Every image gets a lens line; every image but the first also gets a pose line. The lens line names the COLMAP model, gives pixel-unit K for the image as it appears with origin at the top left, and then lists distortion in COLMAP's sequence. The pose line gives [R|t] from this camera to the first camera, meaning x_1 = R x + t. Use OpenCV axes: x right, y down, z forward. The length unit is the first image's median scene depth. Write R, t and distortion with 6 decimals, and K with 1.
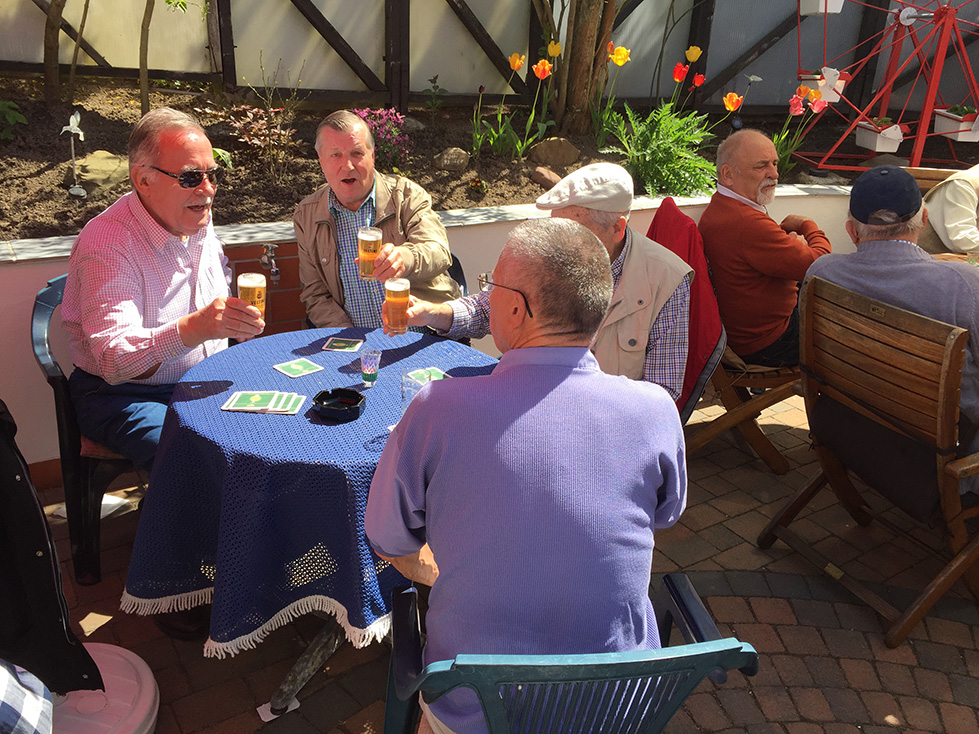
lens RADIAL K [[824.5, 0, 481.2], [0, 824.5, 365.5], [0, 0, 1]] dist [0.077085, -0.114368]
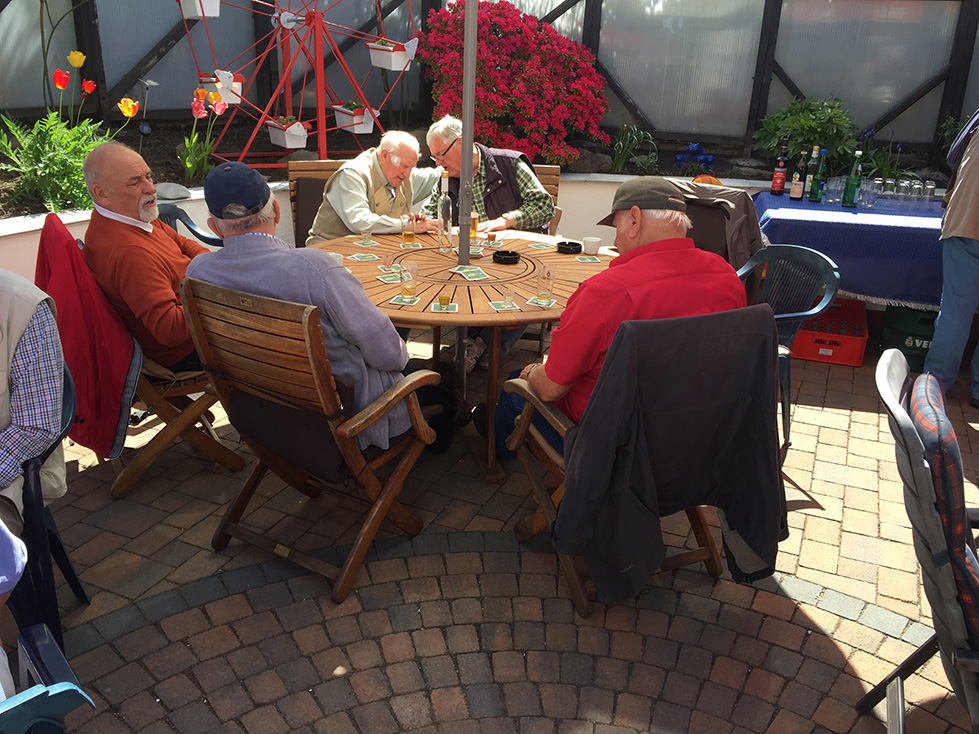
lens RADIAL K [[824.5, 0, 481.2], [0, 824.5, 365.5], [0, 0, 1]] dist [0.077085, -0.114368]
pose [[0.835047, -0.210828, 0.508182, 0.111758], [0.212508, 0.975580, 0.055543, 0.011010], [-0.507482, 0.061612, 0.859457, -0.027495]]
